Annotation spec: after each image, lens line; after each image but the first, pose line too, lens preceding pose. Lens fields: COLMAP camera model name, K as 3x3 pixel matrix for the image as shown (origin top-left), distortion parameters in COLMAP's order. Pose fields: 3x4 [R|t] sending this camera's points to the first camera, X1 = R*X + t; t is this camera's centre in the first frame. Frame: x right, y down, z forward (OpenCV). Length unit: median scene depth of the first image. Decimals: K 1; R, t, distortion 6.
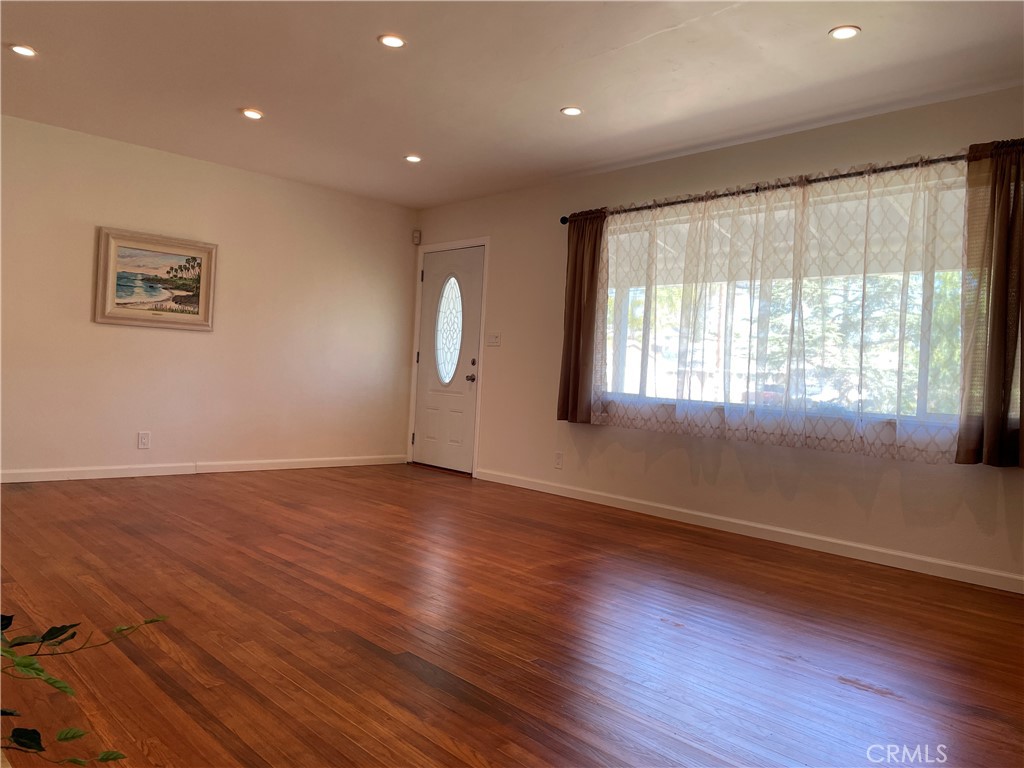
lens RADIAL K [[773.6, 0, 509.8], [0, 773.6, 385.2], [0, 0, 1]] dist [0.100122, -0.127295]
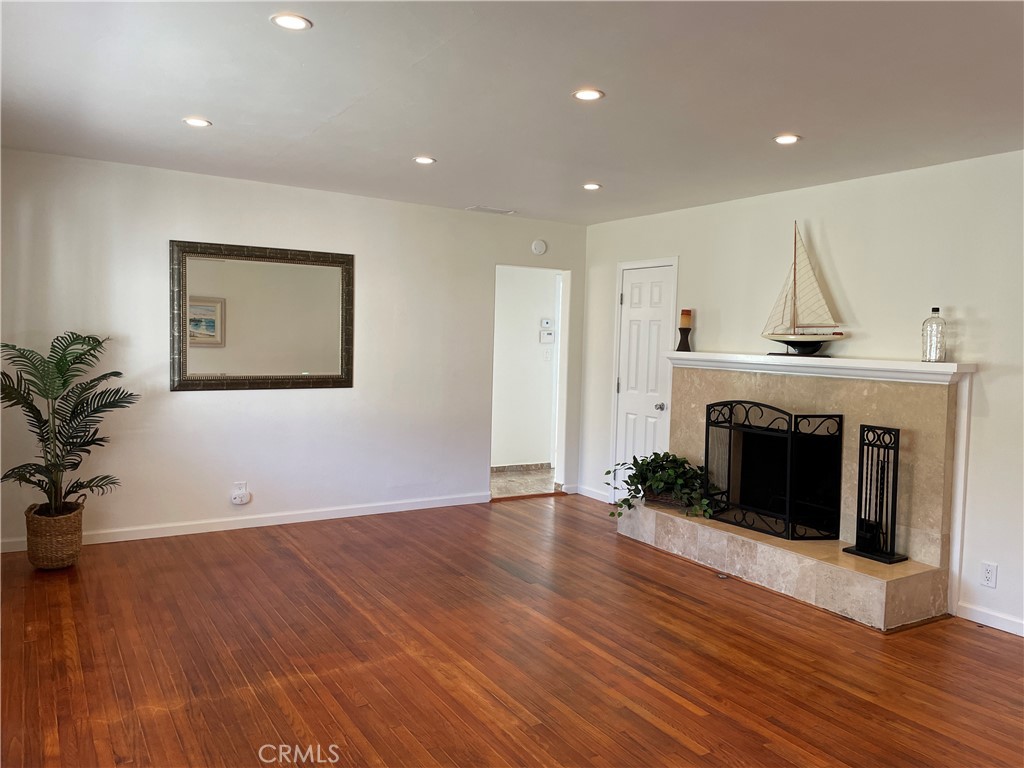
lens RADIAL K [[773.6, 0, 509.8], [0, 773.6, 385.2], [0, 0, 1]] dist [0.100122, -0.127295]
pose [[-0.979485, -0.089993, 0.180306, -0.315205], [-0.077536, 0.994165, 0.074997, -0.233683], [-0.186003, 0.059478, -0.980747, 2.444734]]
